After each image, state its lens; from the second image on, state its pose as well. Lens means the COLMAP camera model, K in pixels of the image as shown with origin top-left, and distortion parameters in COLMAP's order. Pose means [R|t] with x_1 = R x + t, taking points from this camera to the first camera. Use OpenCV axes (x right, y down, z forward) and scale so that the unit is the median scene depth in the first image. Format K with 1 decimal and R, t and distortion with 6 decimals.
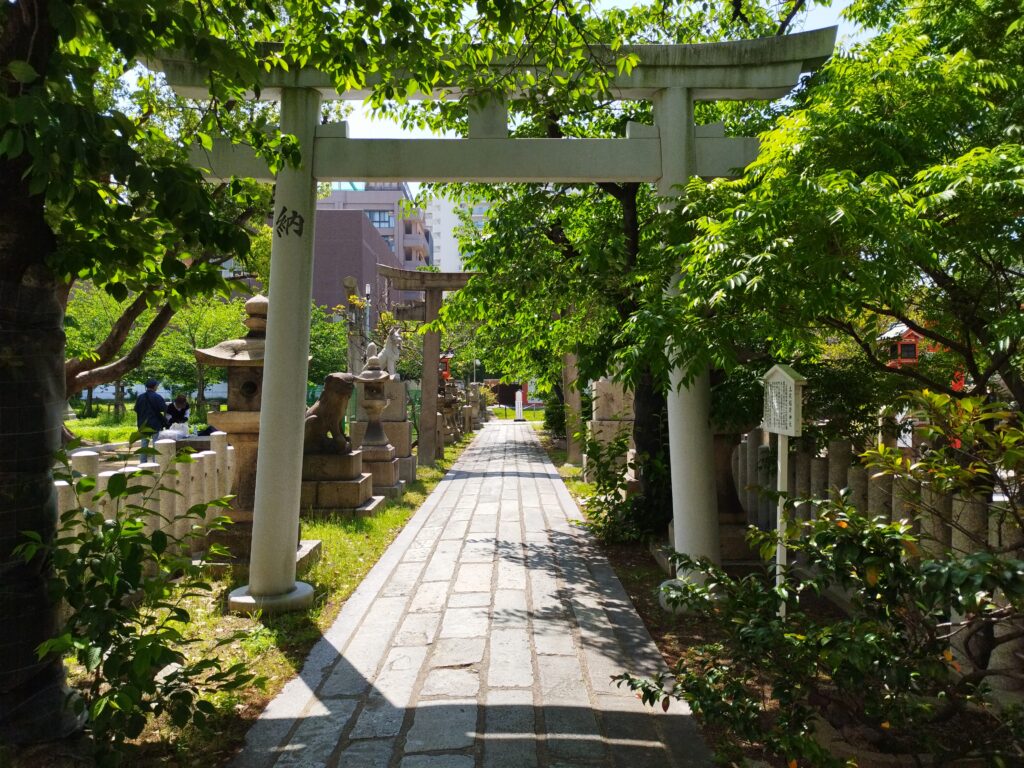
lens RADIAL K [[797.3, 0, 512.1], [0, 797.3, 385.3], [0, 0, 1]] dist [0.050508, -0.027906]
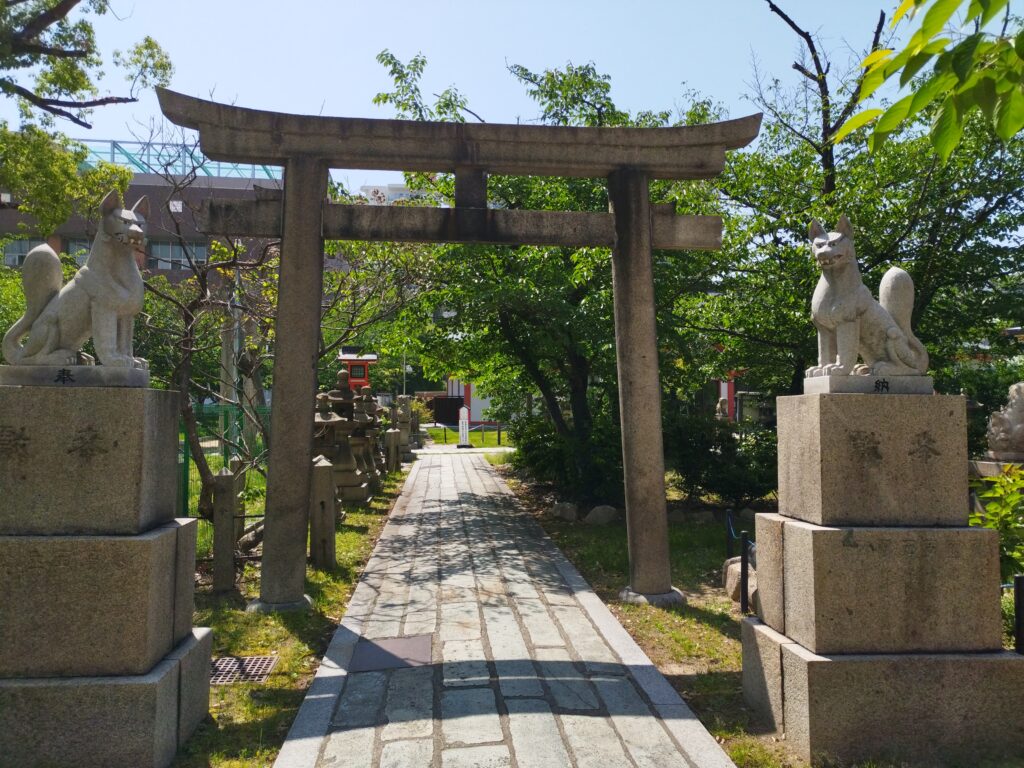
lens RADIAL K [[797.3, 0, 513.2], [0, 797.3, 385.3], [0, 0, 1]] dist [0.050508, -0.027906]
pose [[0.995977, 0.008576, 0.089194, -0.012413], [-0.007053, 0.999824, -0.017372, -0.000417], [-0.089328, 0.016673, 0.995863, 0.251583]]
